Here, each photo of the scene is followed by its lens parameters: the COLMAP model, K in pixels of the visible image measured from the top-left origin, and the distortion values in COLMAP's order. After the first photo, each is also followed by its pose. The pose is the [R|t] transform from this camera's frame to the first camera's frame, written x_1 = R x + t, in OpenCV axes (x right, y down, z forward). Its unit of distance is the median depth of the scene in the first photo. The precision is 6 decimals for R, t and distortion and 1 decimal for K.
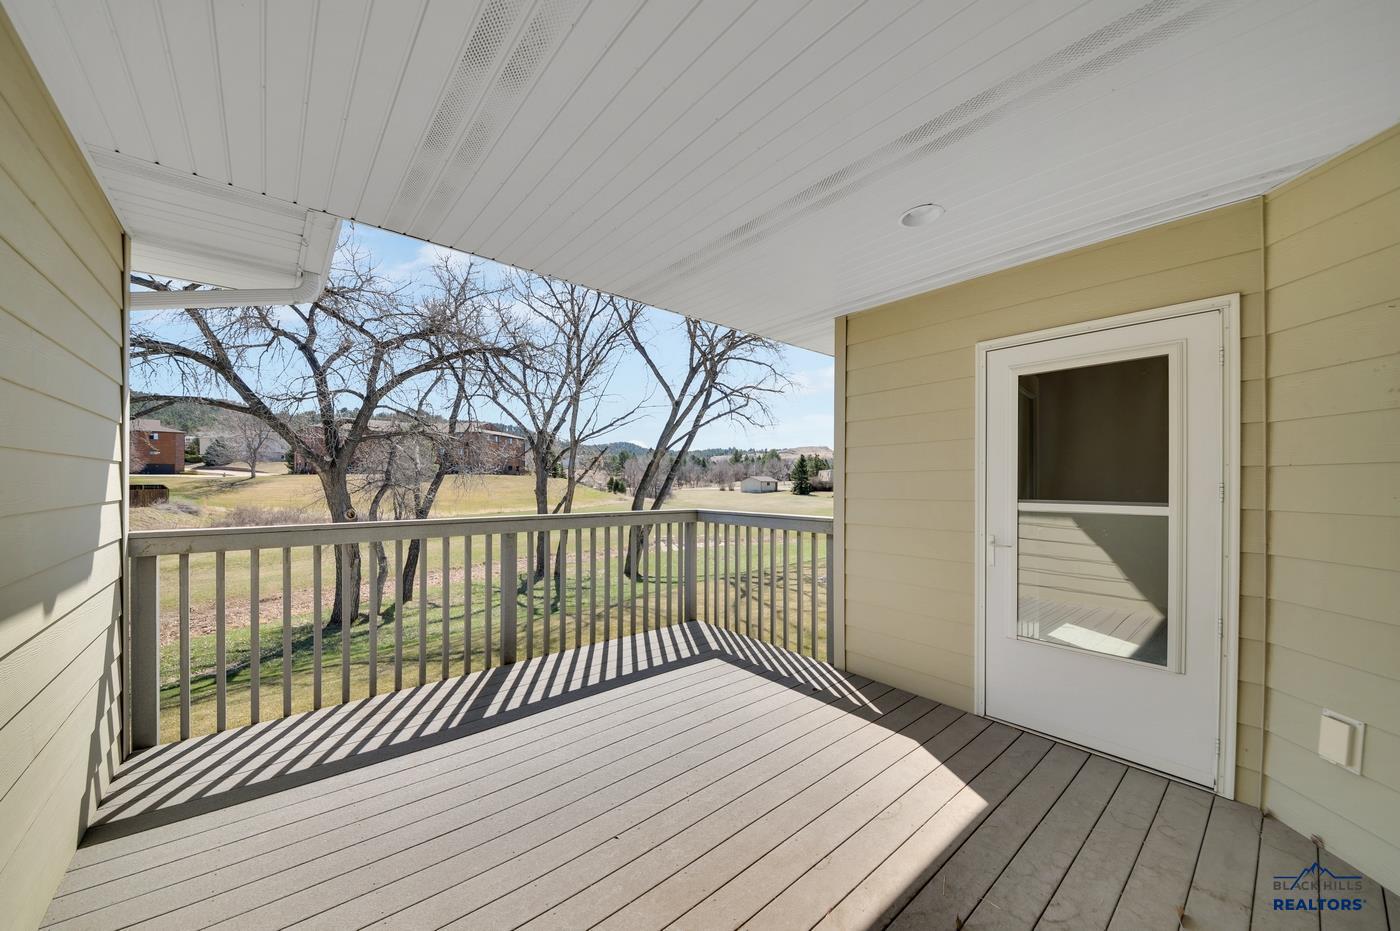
lens RADIAL K [[498.8, 0, 700.0], [0, 498.8, 483.7], [0, 0, 1]] dist [0.018777, -0.008756]
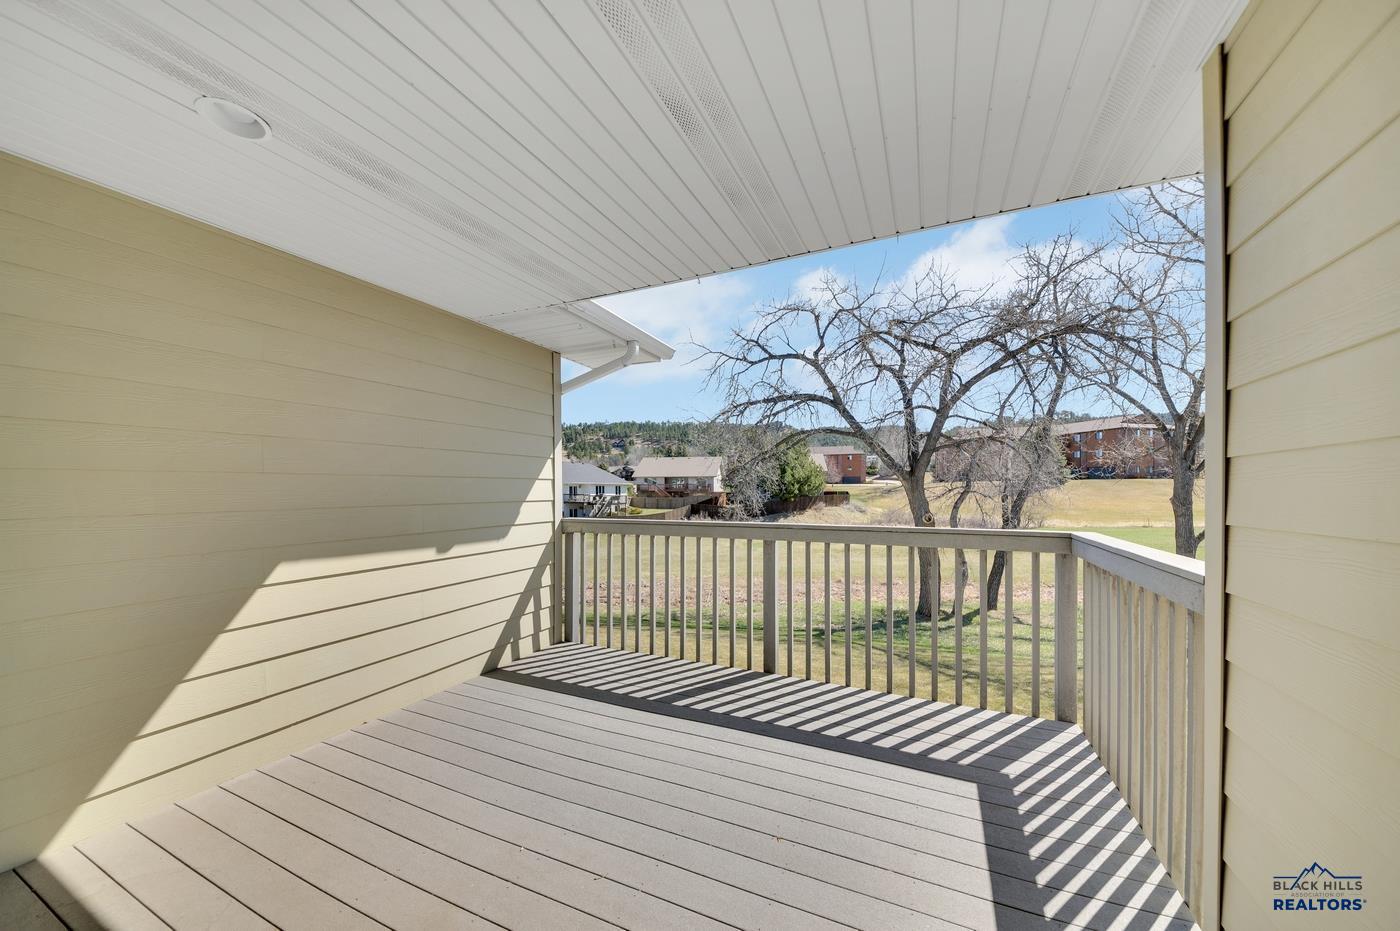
lens RADIAL K [[495.2, 0, 697.7], [0, 495.2, 494.6], [0, 0, 1]] dist [0.023155, -0.000022]
pose [[0.426111, 0.006692, -0.904646, 0.071667], [0.000771, 0.999970, 0.007761, 0.000042], [0.904671, -0.004005, 0.426093, 0.074708]]
